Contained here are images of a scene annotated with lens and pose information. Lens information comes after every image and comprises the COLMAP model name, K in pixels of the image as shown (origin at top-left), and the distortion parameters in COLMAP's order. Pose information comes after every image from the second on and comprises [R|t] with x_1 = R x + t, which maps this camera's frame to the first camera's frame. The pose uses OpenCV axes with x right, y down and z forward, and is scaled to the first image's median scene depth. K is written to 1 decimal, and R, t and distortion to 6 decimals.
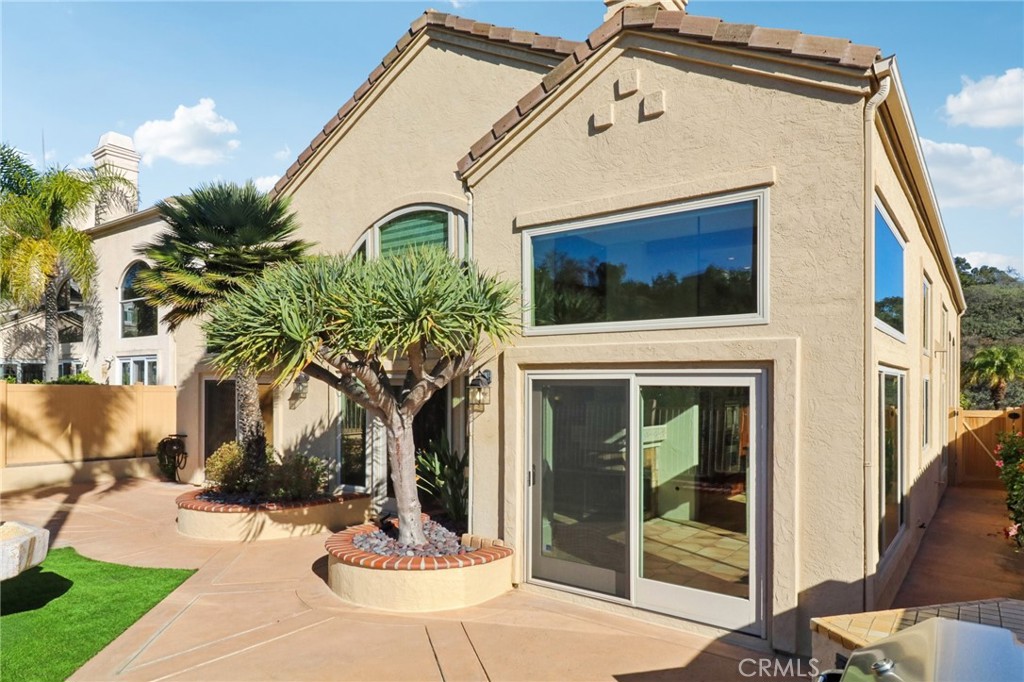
lens RADIAL K [[645.6, 0, 493.7], [0, 645.6, 389.0], [0, 0, 1]] dist [0.002018, 0.001916]
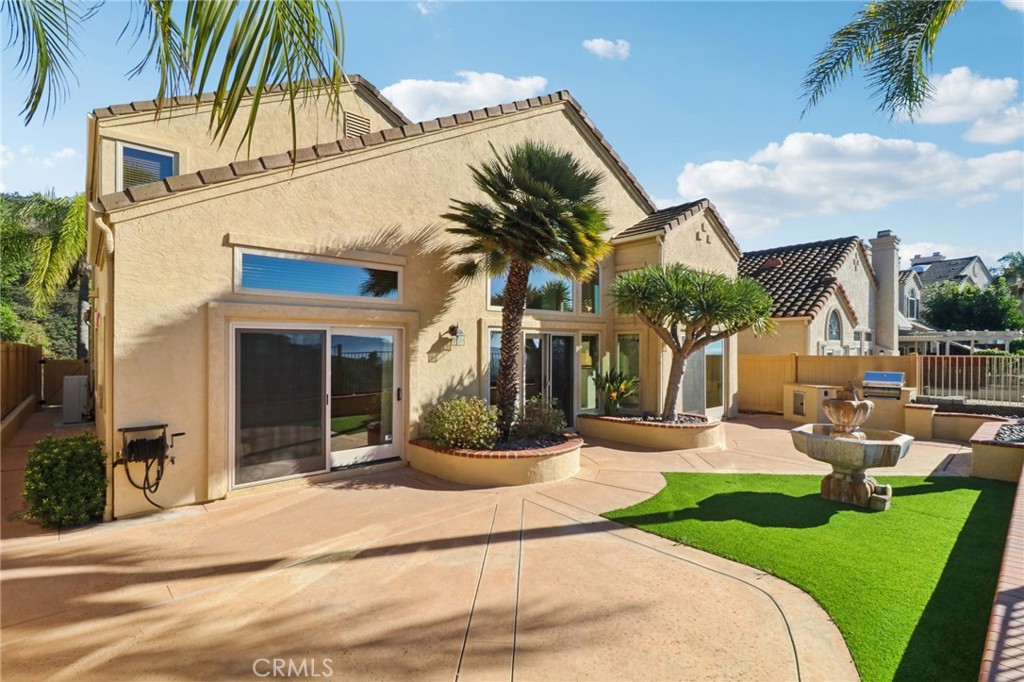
lens RADIAL K [[468.5, 0, 512.3], [0, 468.5, 348.5], [0, 0, 1]] dist [-0.016837, -0.001182]
pose [[0.201321, -0.011466, 0.979458, -1.890022], [0.006341, 0.999926, 0.010402, 0.008974], [-0.979505, 0.004116, 0.201379, 1.420004]]
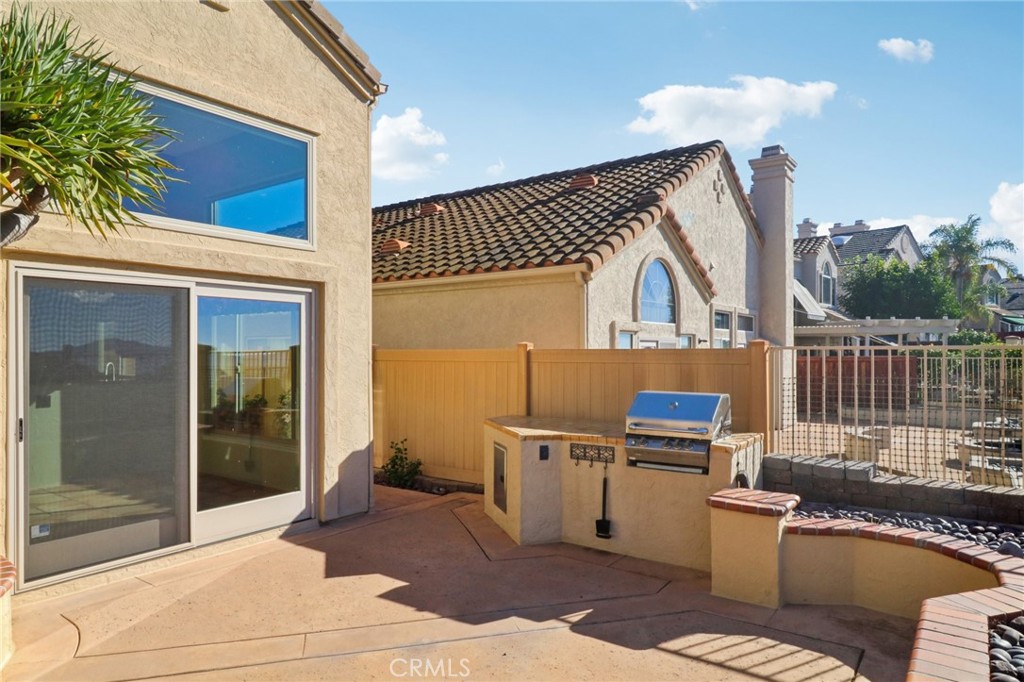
lens RADIAL K [[645.6, 0, 509.6], [0, 645.6, 337.6], [0, 0, 1]] dist [0.002018, 0.001916]
pose [[-0.036841, 0.007705, 0.999291, -0.693939], [0.001484, 0.999970, -0.007655, 0.060416], [-0.999320, 0.001201, -0.036852, 0.616234]]
